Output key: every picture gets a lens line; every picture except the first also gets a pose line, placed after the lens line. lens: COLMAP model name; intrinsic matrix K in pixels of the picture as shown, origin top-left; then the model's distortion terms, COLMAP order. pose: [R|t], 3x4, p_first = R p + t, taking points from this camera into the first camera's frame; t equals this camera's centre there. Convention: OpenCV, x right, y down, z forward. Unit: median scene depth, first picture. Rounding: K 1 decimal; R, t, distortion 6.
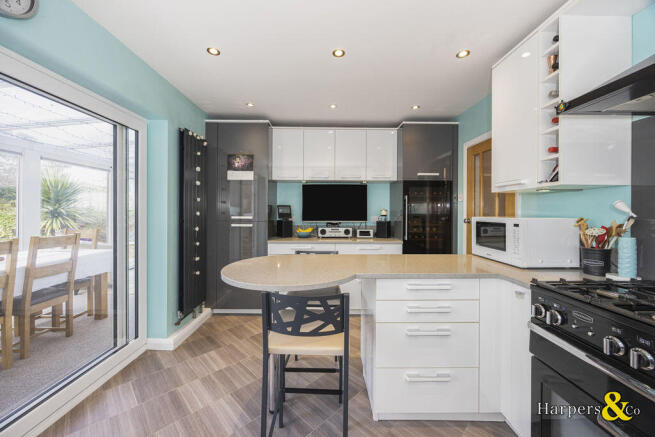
lens RADIAL K [[244.8, 0, 327.2], [0, 244.8, 212.6], [0, 0, 1]] dist [-0.003352, -0.000263]
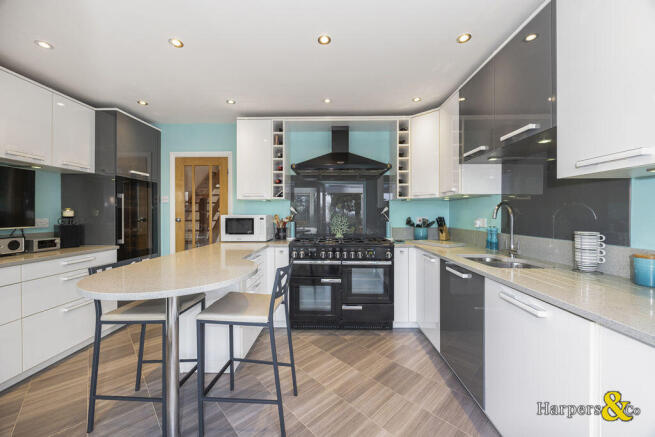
lens RADIAL K [[244.8, 0, 327.0], [0, 244.8, 214.9], [0, 0, 1]] dist [-0.003352, -0.000263]
pose [[0.040954, -0.007775, 0.999131, -0.522562], [0.005733, 0.999955, 0.007546, 0.004763], [-0.999145, 0.005419, 0.040996, 0.217958]]
